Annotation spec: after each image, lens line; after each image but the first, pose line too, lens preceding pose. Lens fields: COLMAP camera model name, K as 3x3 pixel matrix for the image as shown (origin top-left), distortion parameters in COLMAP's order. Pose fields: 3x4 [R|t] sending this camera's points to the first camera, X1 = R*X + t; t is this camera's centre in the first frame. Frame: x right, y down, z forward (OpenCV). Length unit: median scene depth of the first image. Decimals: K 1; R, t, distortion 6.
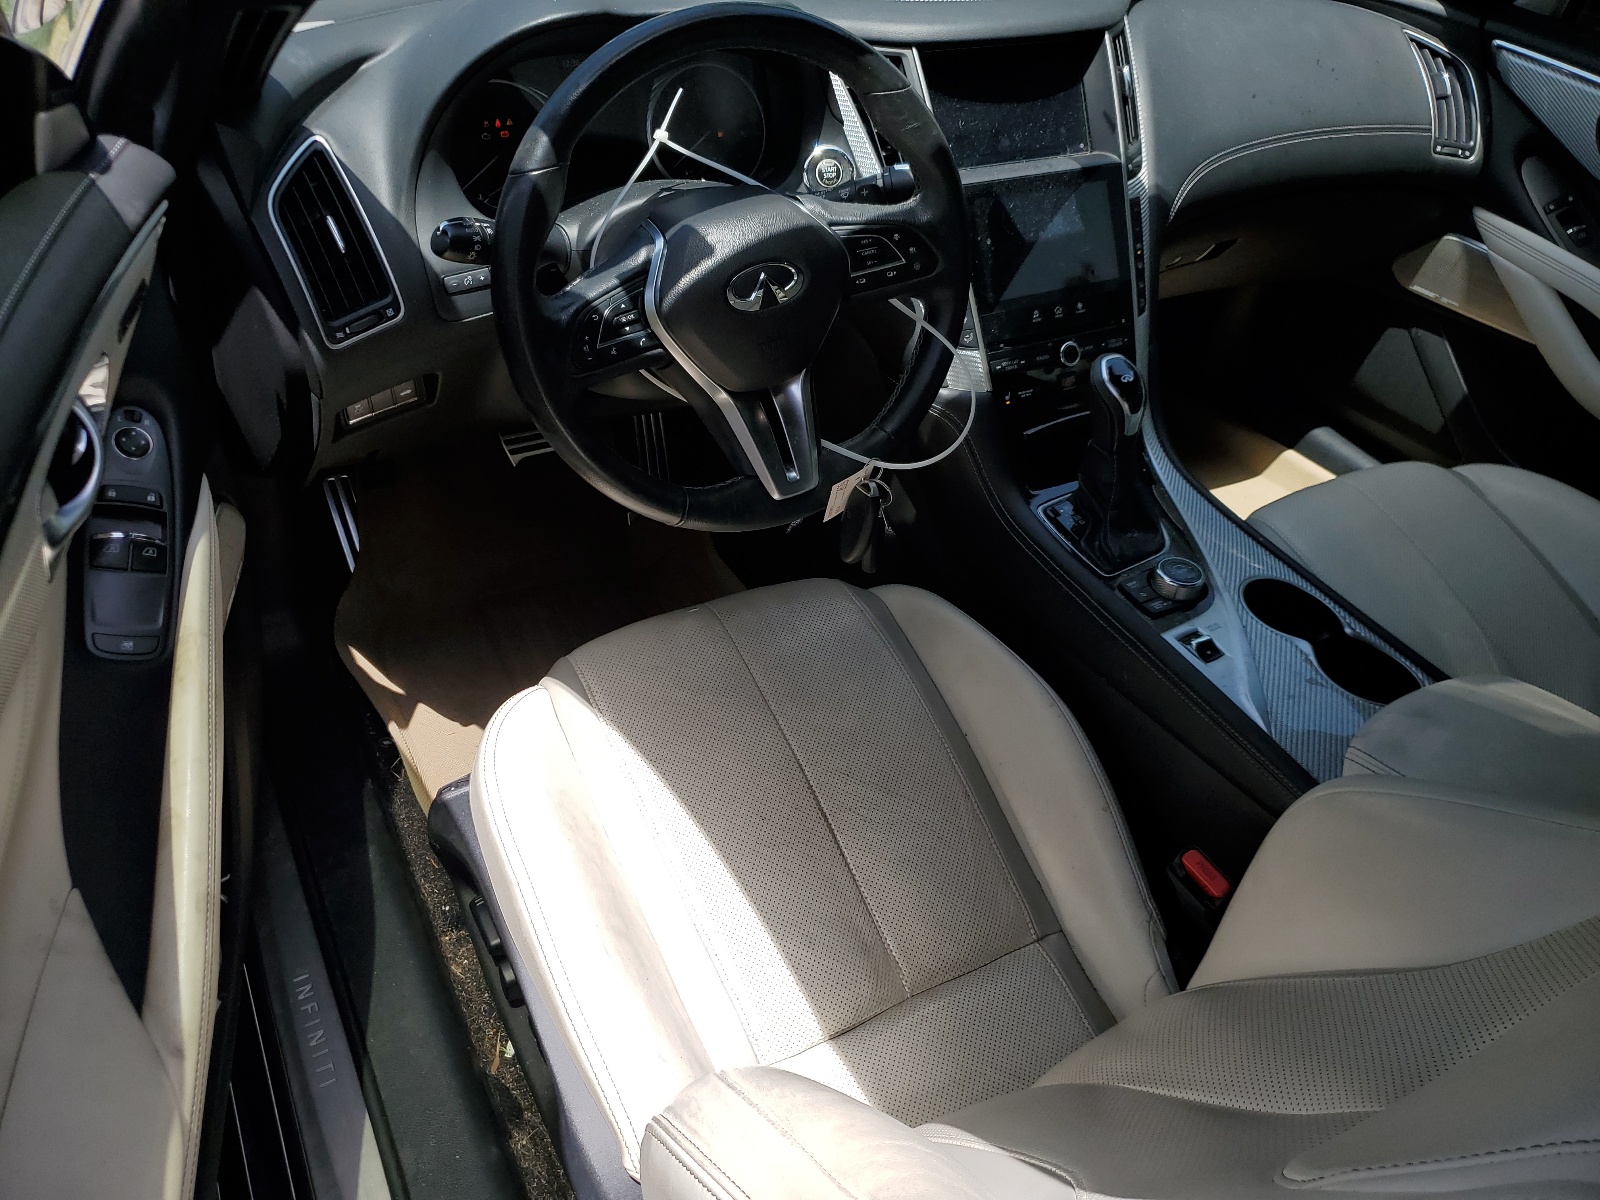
lens RADIAL K [[1204.9, 0, 800.7], [0, 1204.9, 599.0], [0, 0, 1]] dist [0.014052, 0.011941]
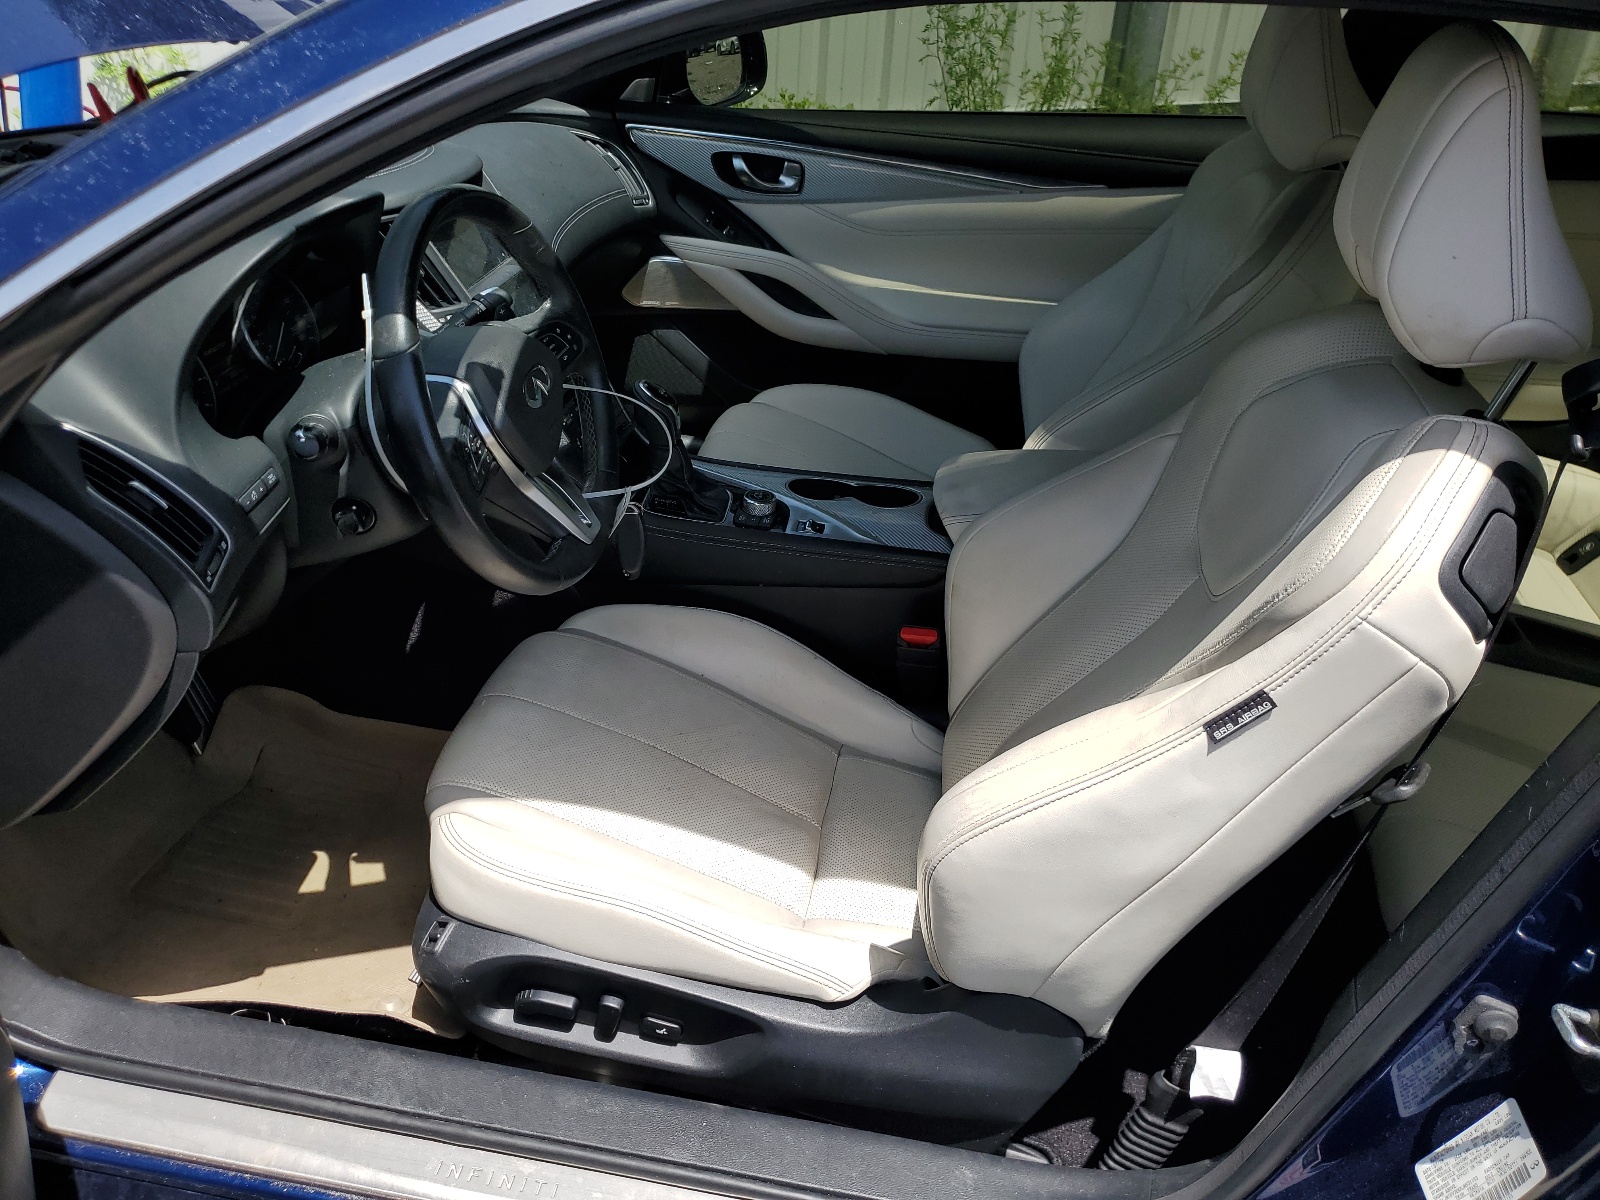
lens RADIAL K [[1204.9, 0, 802.2], [0, 1204.9, 600.6], [0, 0, 1]] dist [0.014052, 0.011941]
pose [[0.635558, -0.454188, 0.624323, -0.420696], [0.506666, 0.855527, 0.106602, -0.030297], [-0.582543, 0.248571, 0.773858, -0.068229]]
